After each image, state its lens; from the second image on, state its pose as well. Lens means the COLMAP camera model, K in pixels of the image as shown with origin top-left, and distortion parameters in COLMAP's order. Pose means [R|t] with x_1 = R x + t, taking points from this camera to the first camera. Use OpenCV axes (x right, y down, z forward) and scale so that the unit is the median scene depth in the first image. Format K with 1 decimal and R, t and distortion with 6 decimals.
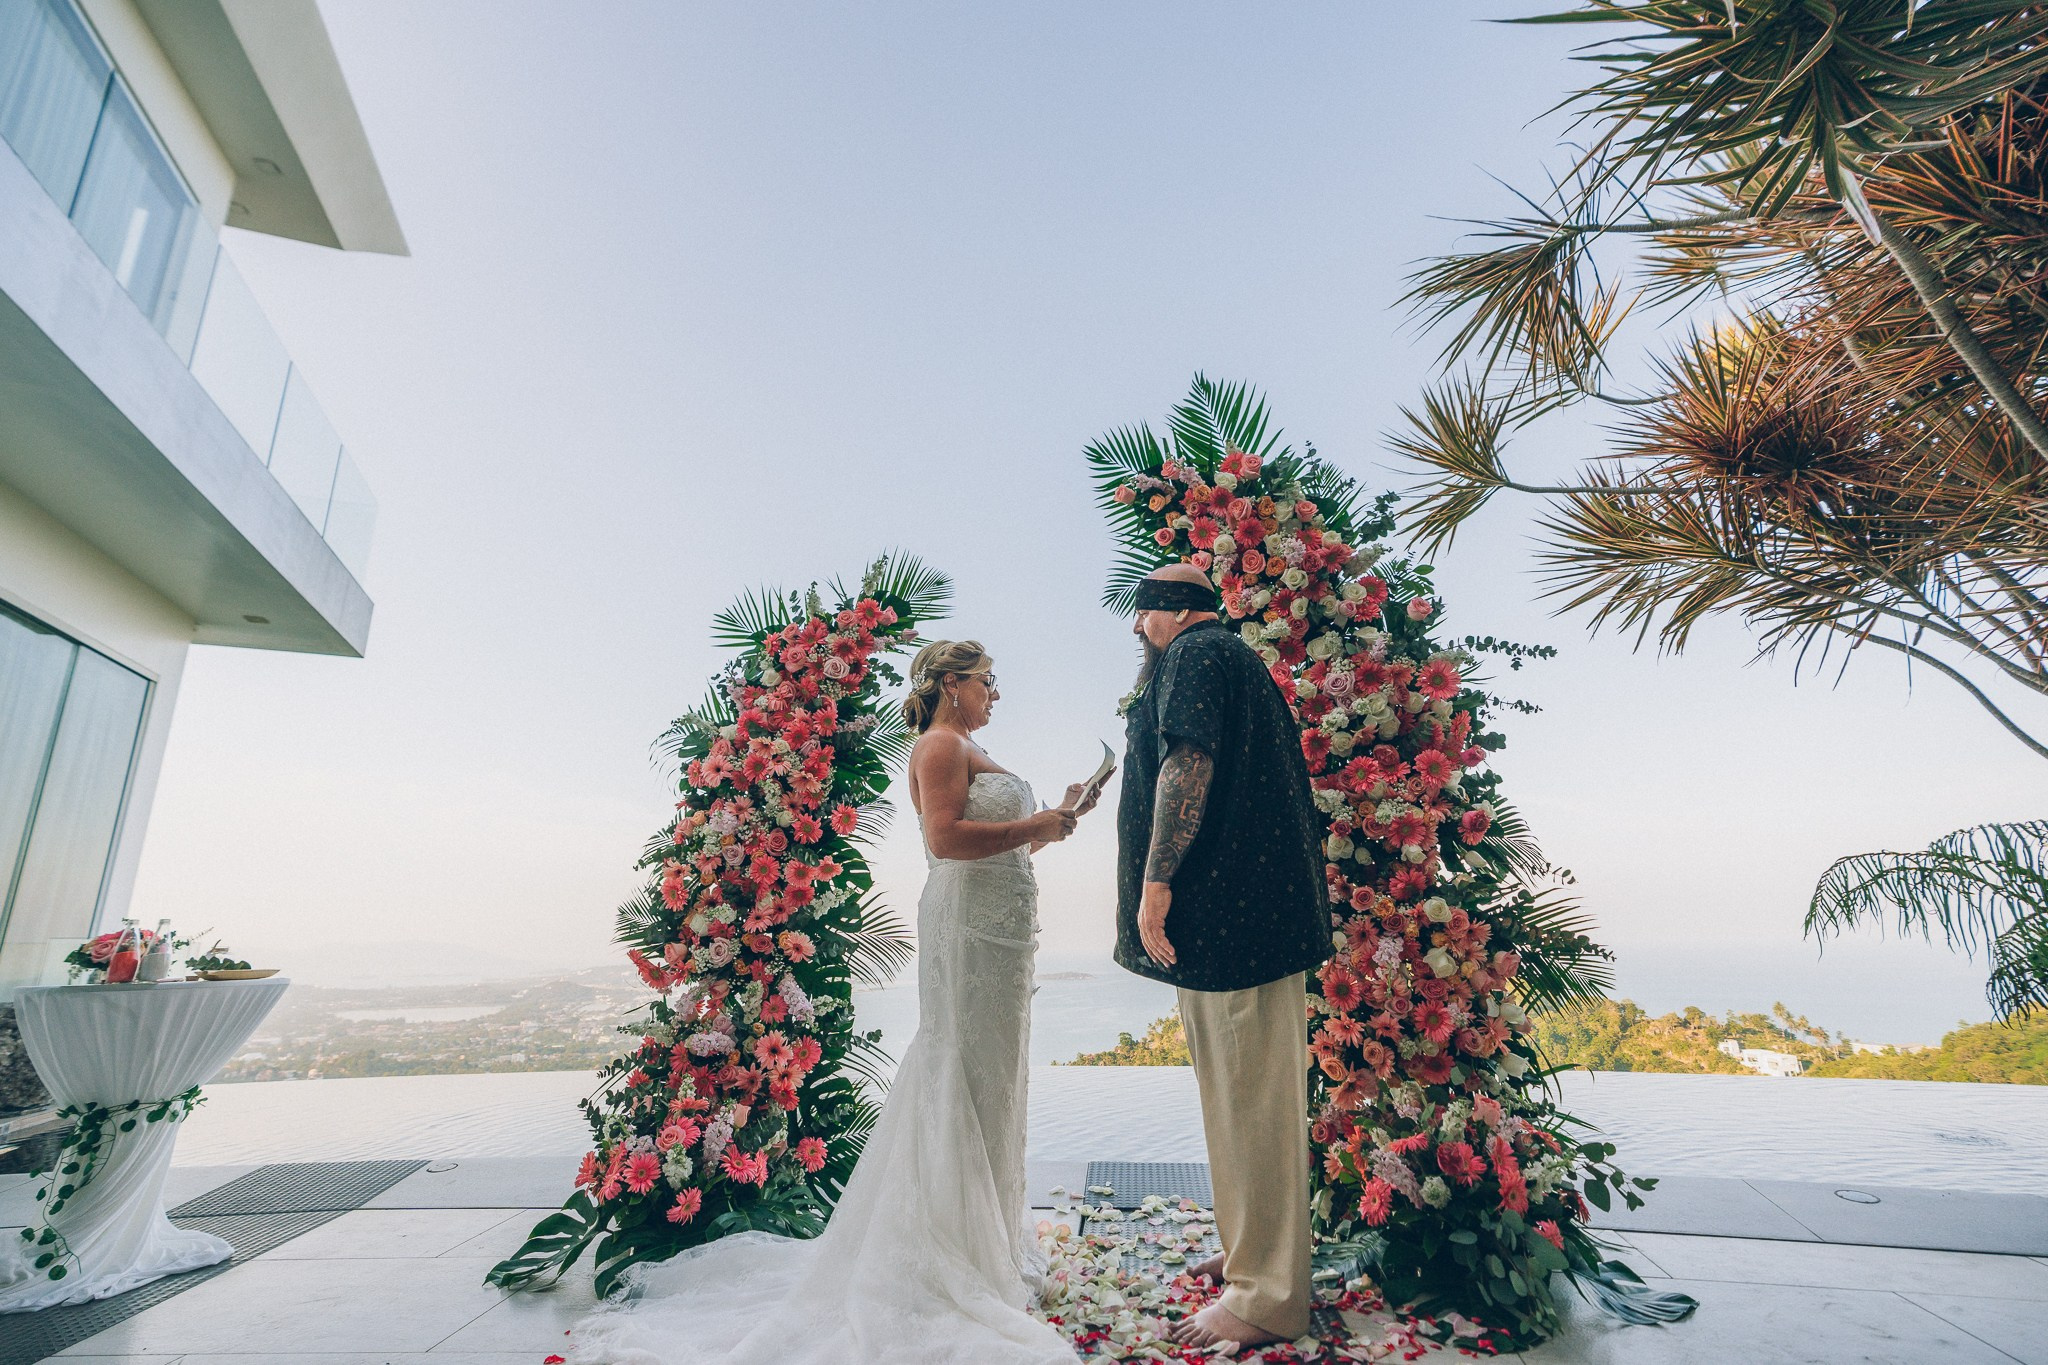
lens RADIAL K [[910.9, 0, 1013.2], [0, 910.9, 691.0], [0, 0, 1]] dist [-0.010892, 0.003672]
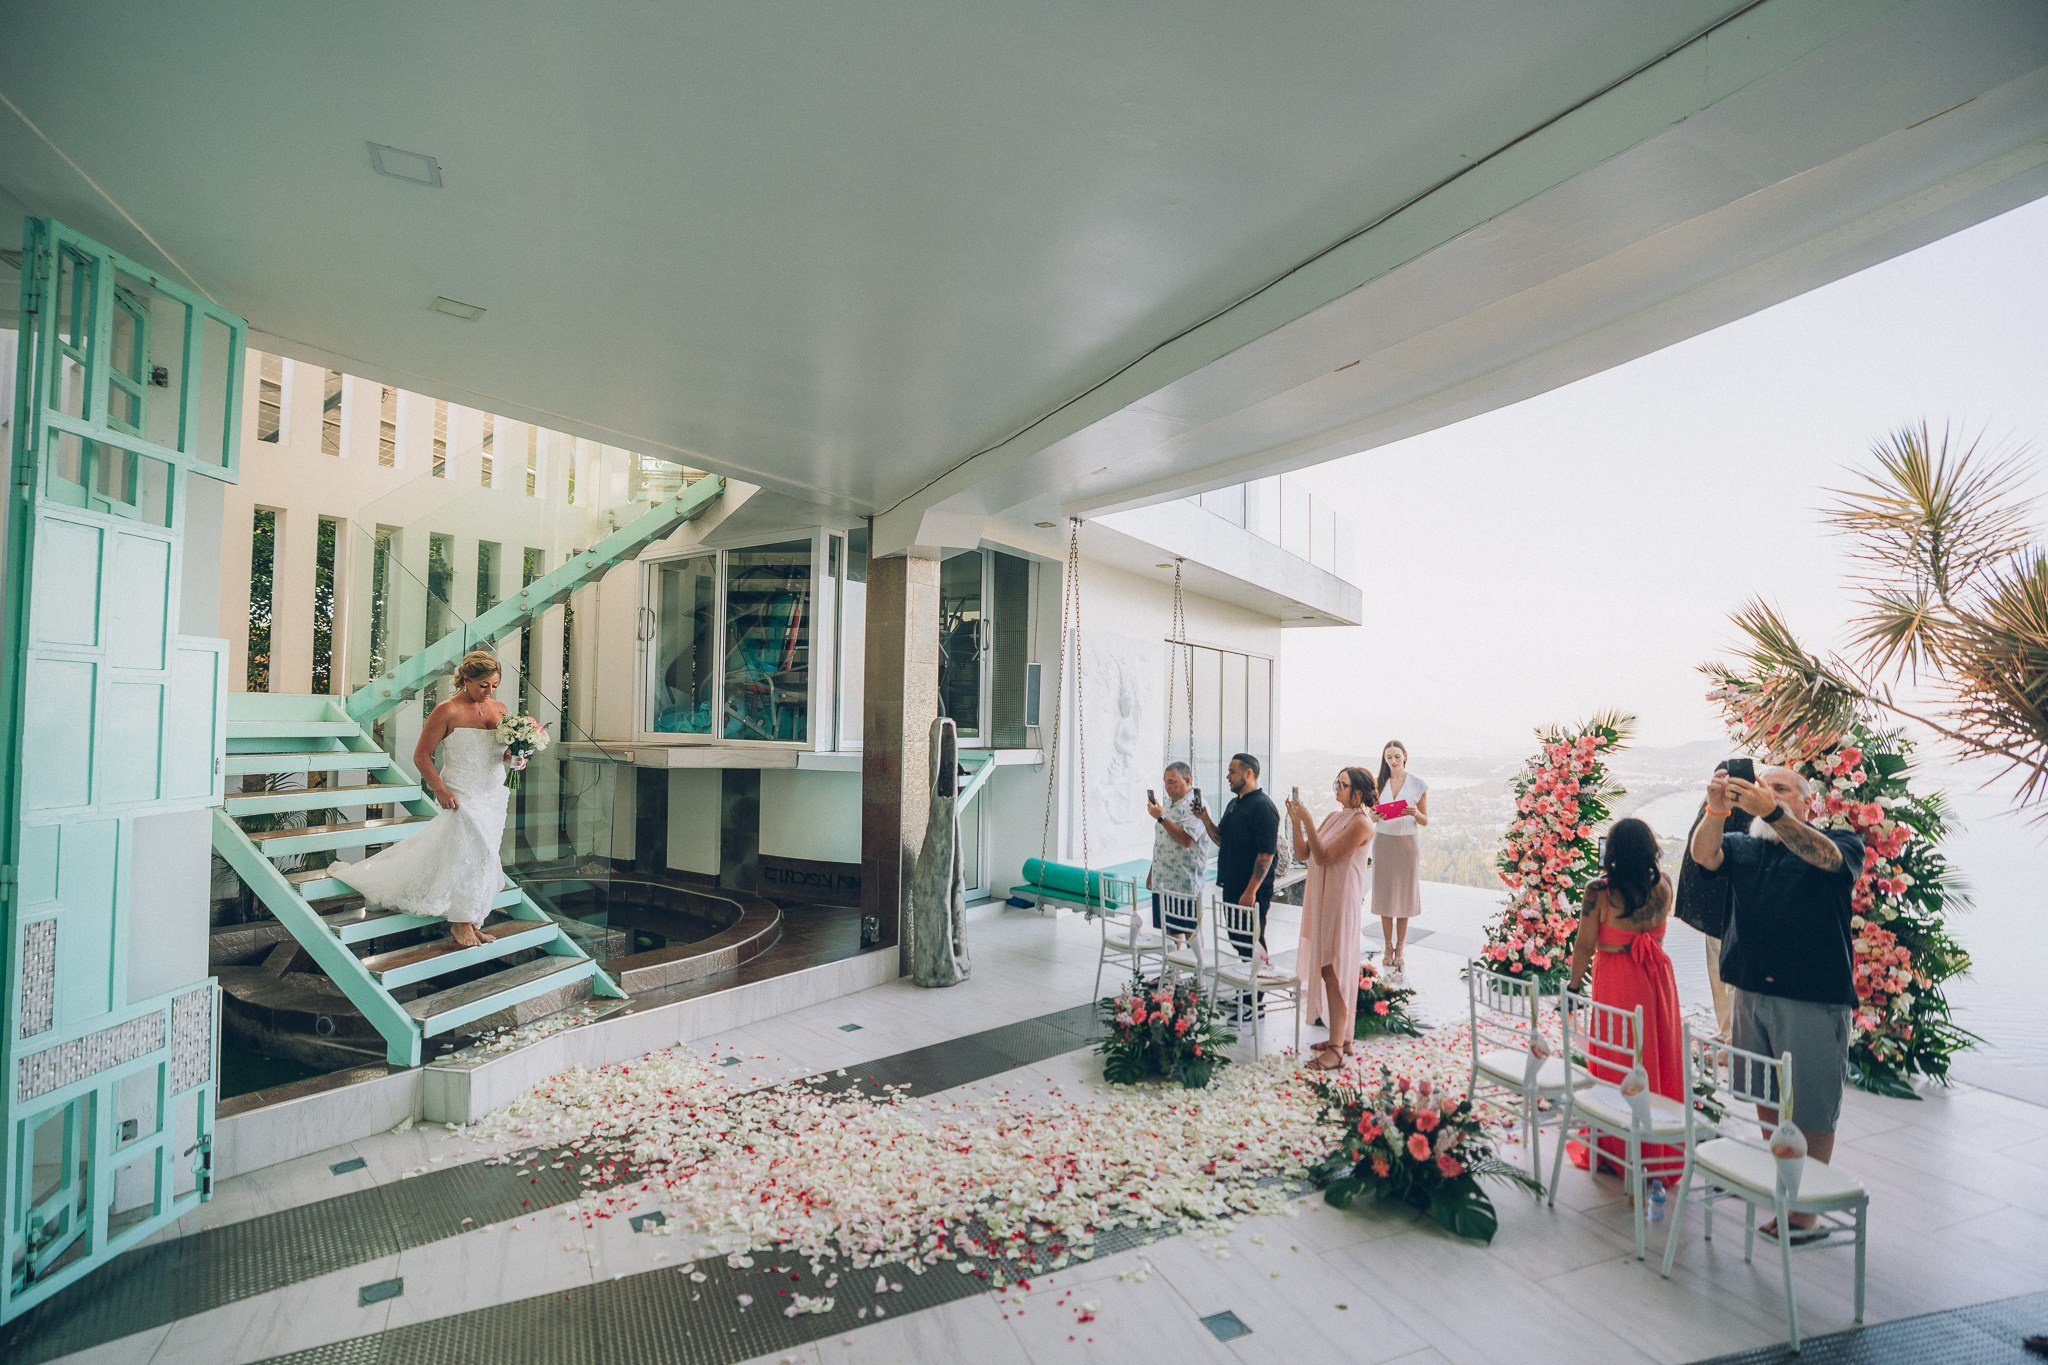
lens RADIAL K [[943.2, 0, 1021.9], [0, 943.2, 700.9], [0, 0, 1]] dist [-0.065761, 0.027953]
pose [[0.580048, 0.010172, -0.814518, 0.937558], [0.192335, 0.969939, 0.149082, -0.845737], [0.791550, -0.243135, 0.560655, -1.432662]]
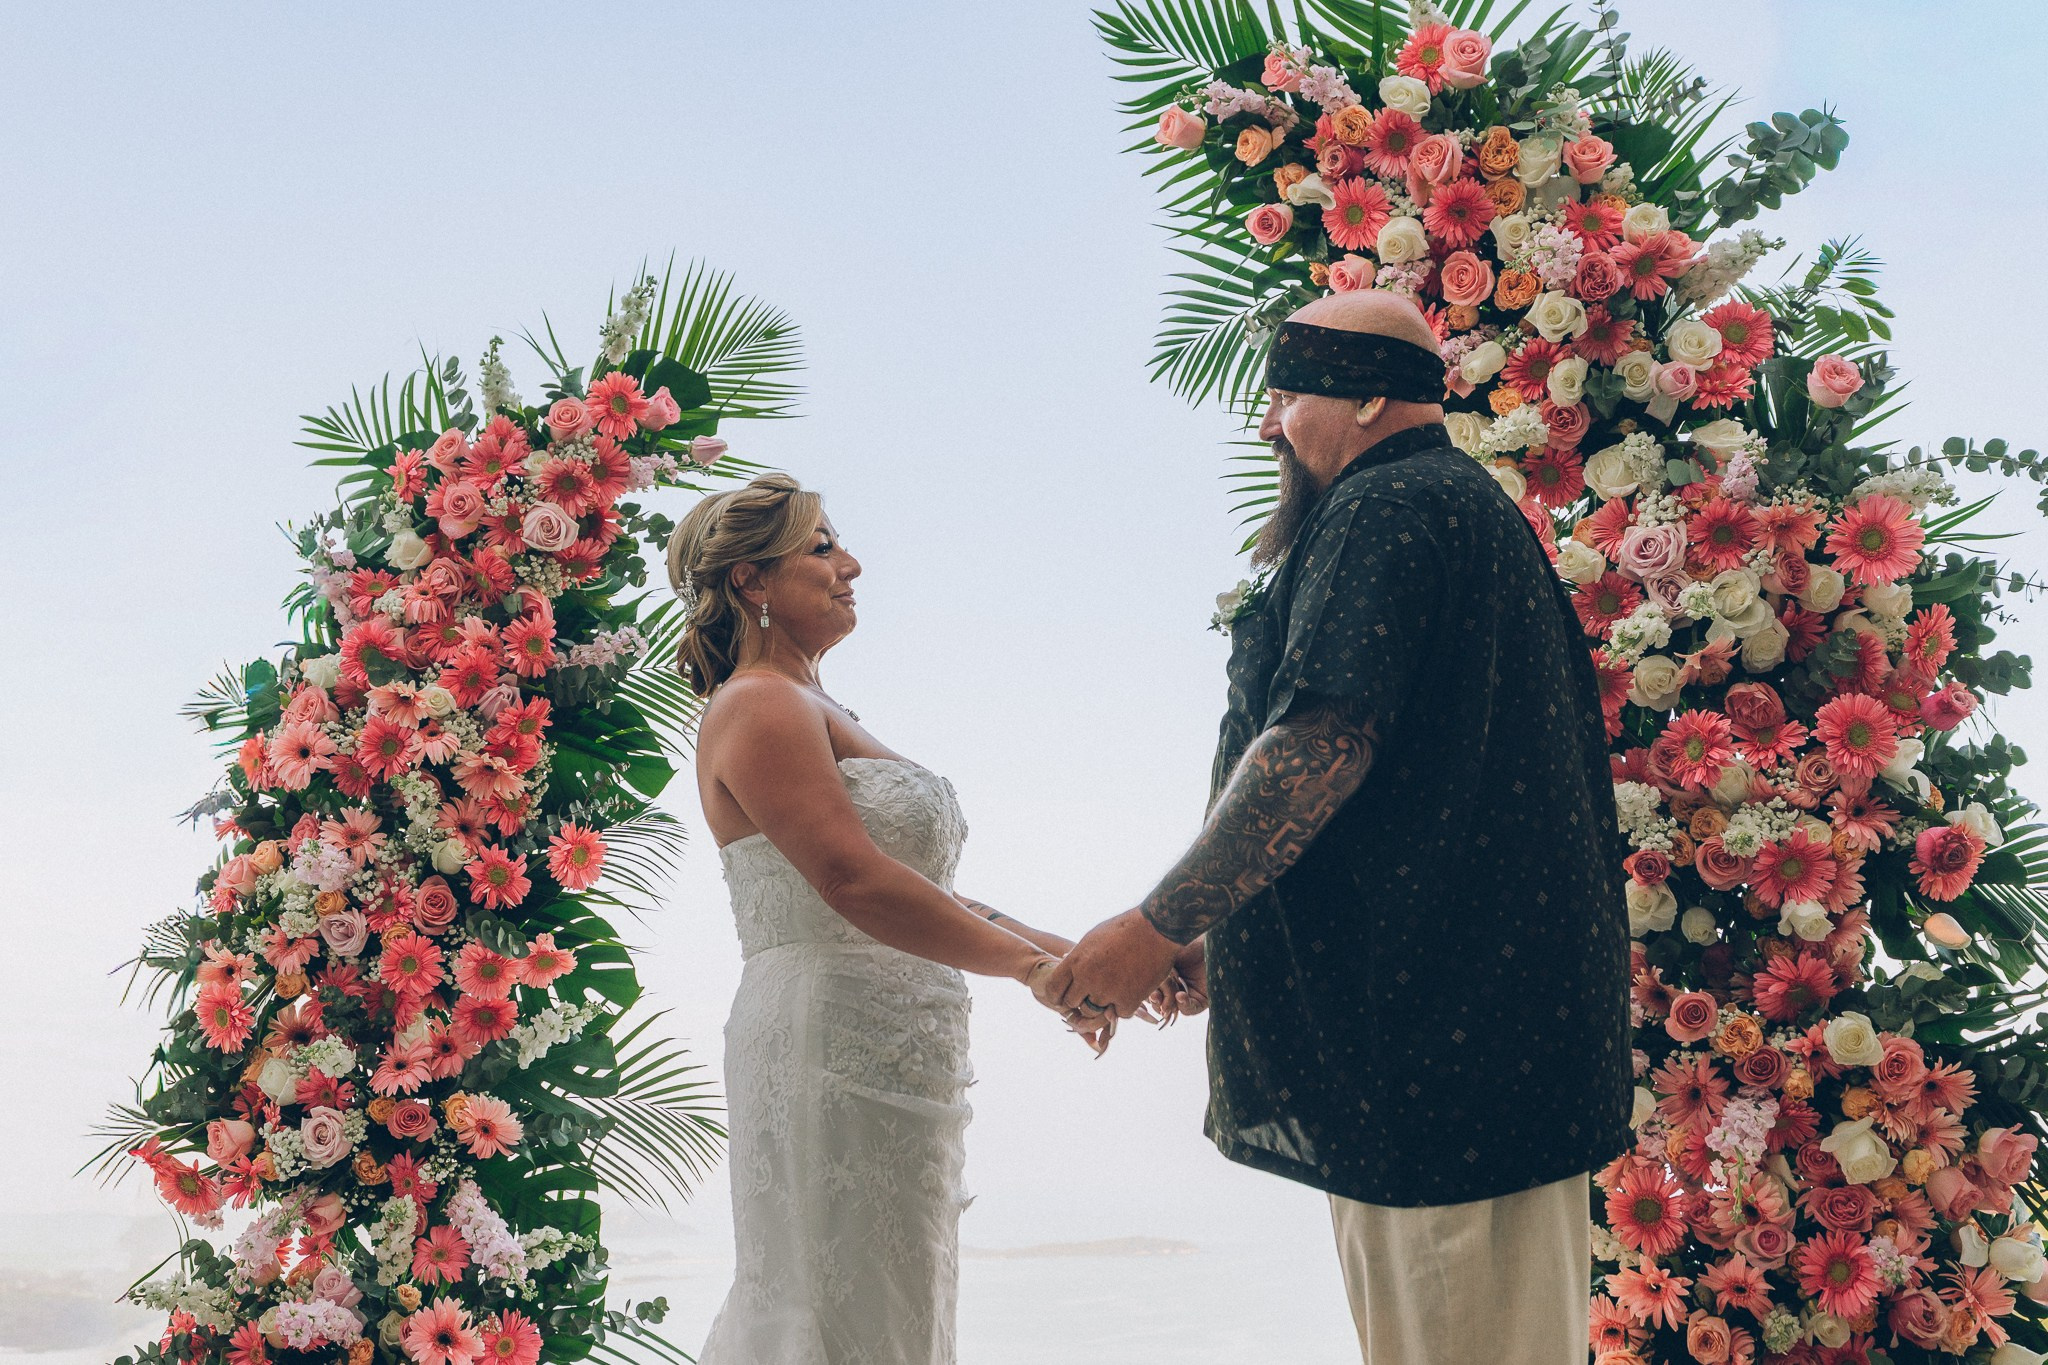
lens RADIAL K [[2386.1, 0, 836.6], [0, 2386.1, 698.8], [0, 0, 1]] dist [0.017374, -0.018306]
pose [[0.998014, -0.013095, -0.061615, 0.023652], [0.017841, 0.996862, 0.077124, -0.031668], [0.060411, -0.078070, 0.995116, -0.205121]]
